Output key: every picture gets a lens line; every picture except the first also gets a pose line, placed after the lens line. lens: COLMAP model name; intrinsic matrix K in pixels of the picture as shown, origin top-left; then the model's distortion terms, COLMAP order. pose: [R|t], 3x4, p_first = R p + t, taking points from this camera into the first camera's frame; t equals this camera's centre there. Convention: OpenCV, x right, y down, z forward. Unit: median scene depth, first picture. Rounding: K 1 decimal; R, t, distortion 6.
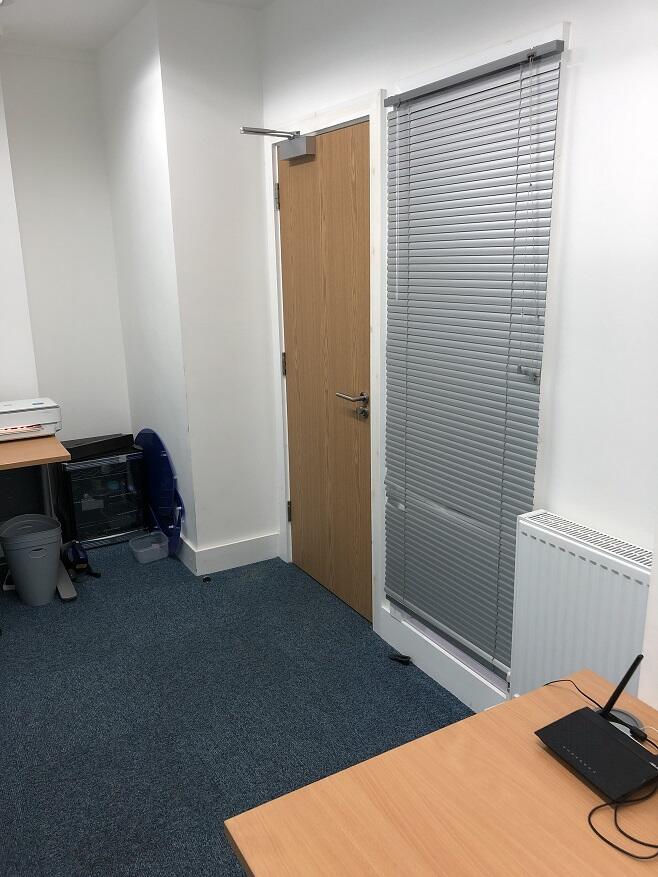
lens RADIAL K [[728.6, 0, 329.0], [0, 728.6, 438.5], [0, 0, 1]] dist [0.056081, -0.039450]
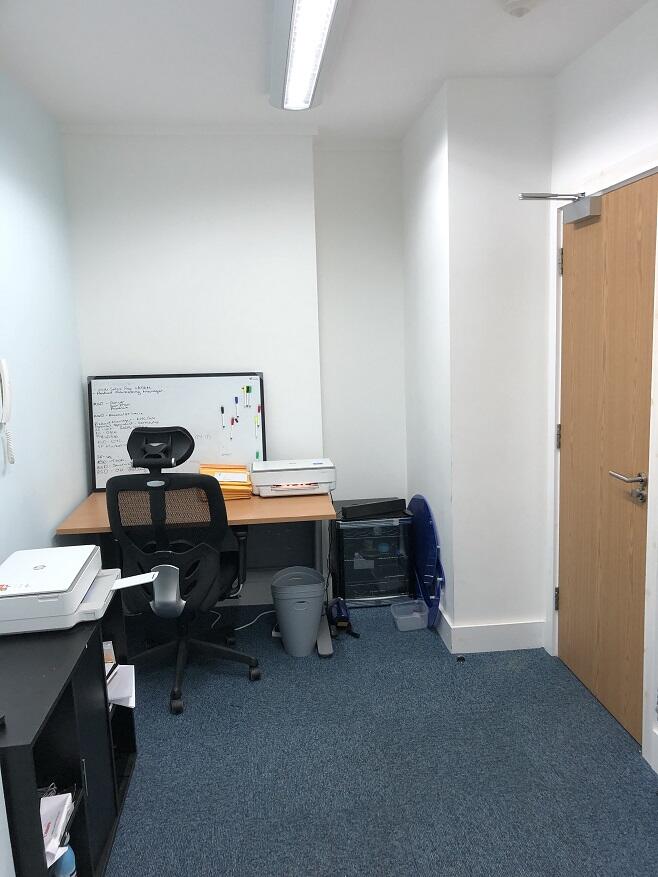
lens RADIAL K [[728.6, 0, 329.0], [0, 728.6, 438.5], [0, 0, 1]] dist [0.056081, -0.039450]
pose [[0.914540, 0.046960, -0.401760, 0.044183], [-0.083729, 0.993704, -0.074445, -0.006014], [0.395735, 0.101722, 0.912714, 0.034251]]
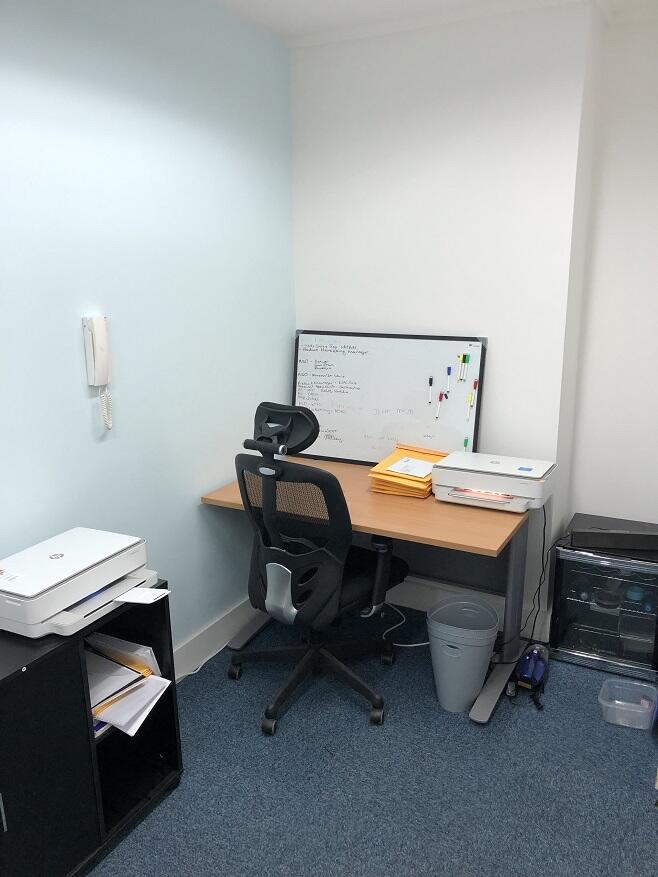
lens RADIAL K [[728.6, 0, 329.0], [0, 728.6, 438.5], [0, 0, 1]] dist [0.056081, -0.039450]
pose [[0.535316, 0.200865, -0.820421, 0.134921], [-0.204583, 0.973224, 0.104787, -0.116840], [0.819501, 0.111750, 0.562076, 0.370249]]
